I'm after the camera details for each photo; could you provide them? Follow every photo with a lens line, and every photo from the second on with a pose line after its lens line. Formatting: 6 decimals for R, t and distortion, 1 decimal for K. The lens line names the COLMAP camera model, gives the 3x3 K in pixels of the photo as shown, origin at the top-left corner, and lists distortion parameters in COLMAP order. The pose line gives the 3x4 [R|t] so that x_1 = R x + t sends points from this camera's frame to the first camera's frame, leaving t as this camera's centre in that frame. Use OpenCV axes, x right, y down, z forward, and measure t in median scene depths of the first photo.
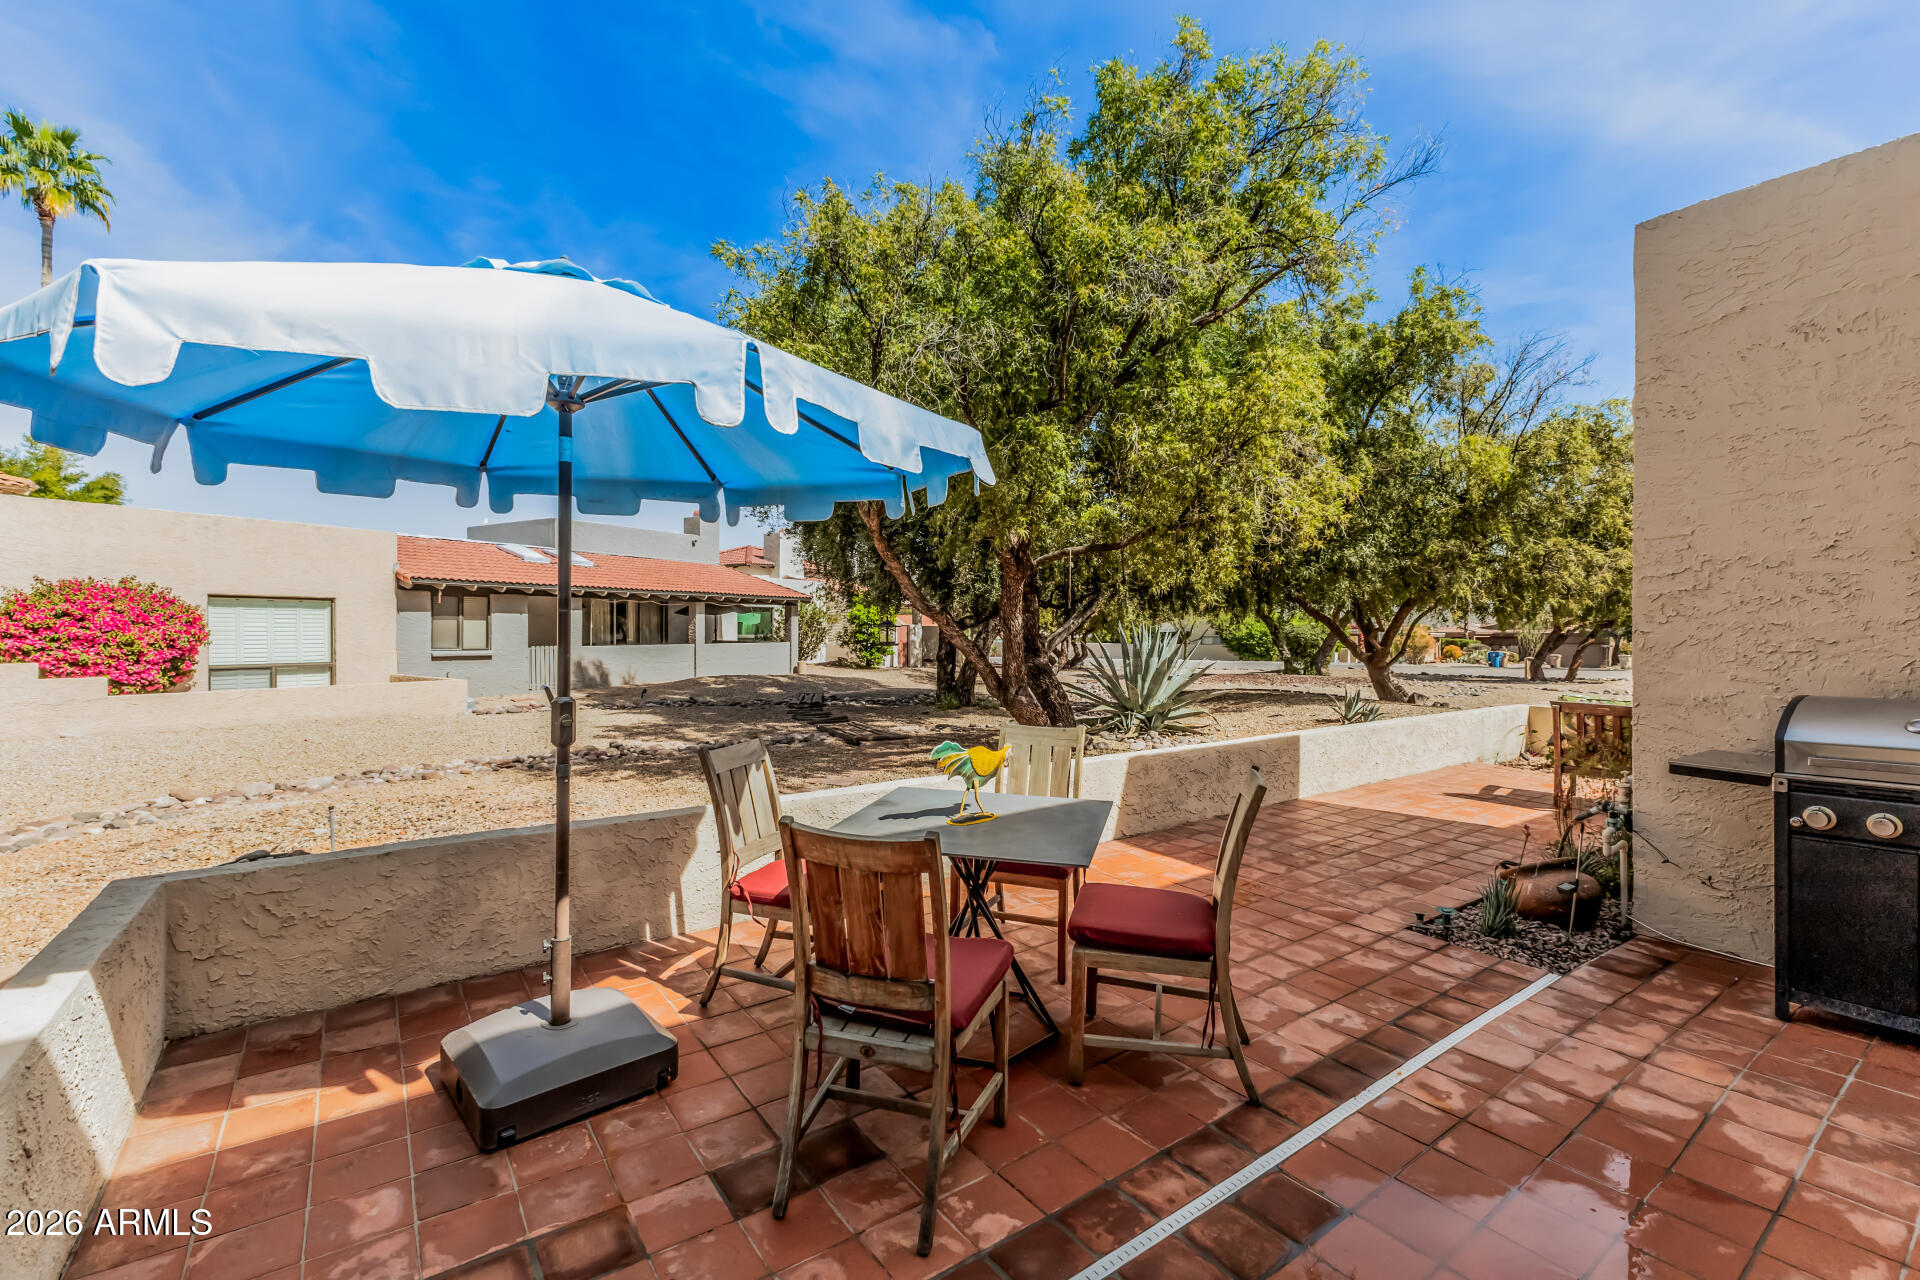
lens RADIAL K [[828.9, 0, 961.5], [0, 828.9, 631.0], [0, 0, 1]] dist [-0.000401, -0.001788]
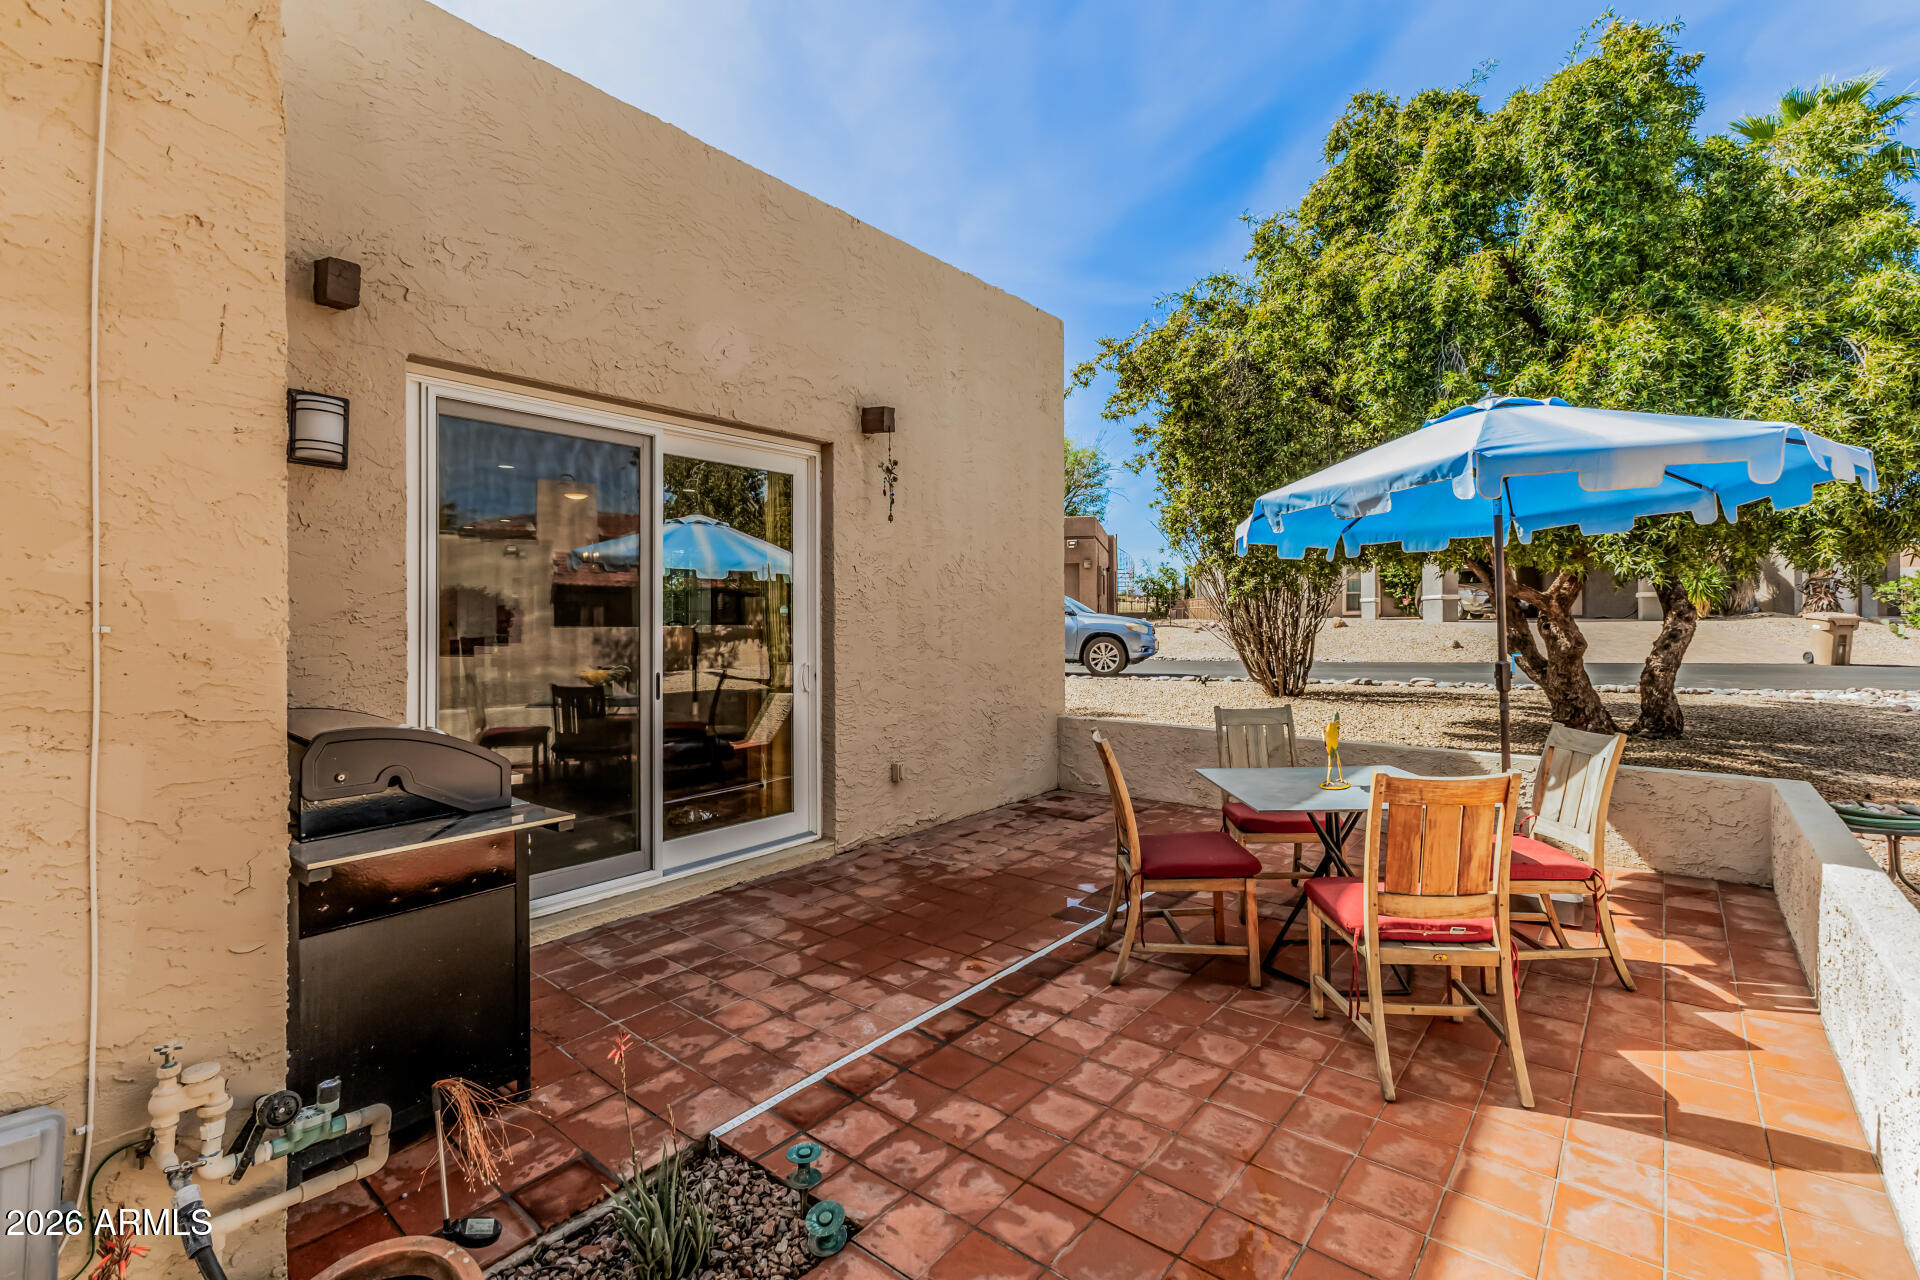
lens RADIAL K [[828.9, 0, 967.5], [0, 828.9, 625.3], [0, 0, 1]] dist [-0.000401, -0.001788]
pose [[-0.970304, 0.013870, -0.241491, 0.761876], [0.012097, 0.999888, 0.008825, -0.011433], [0.241587, 0.005642, -0.970363, 1.937698]]
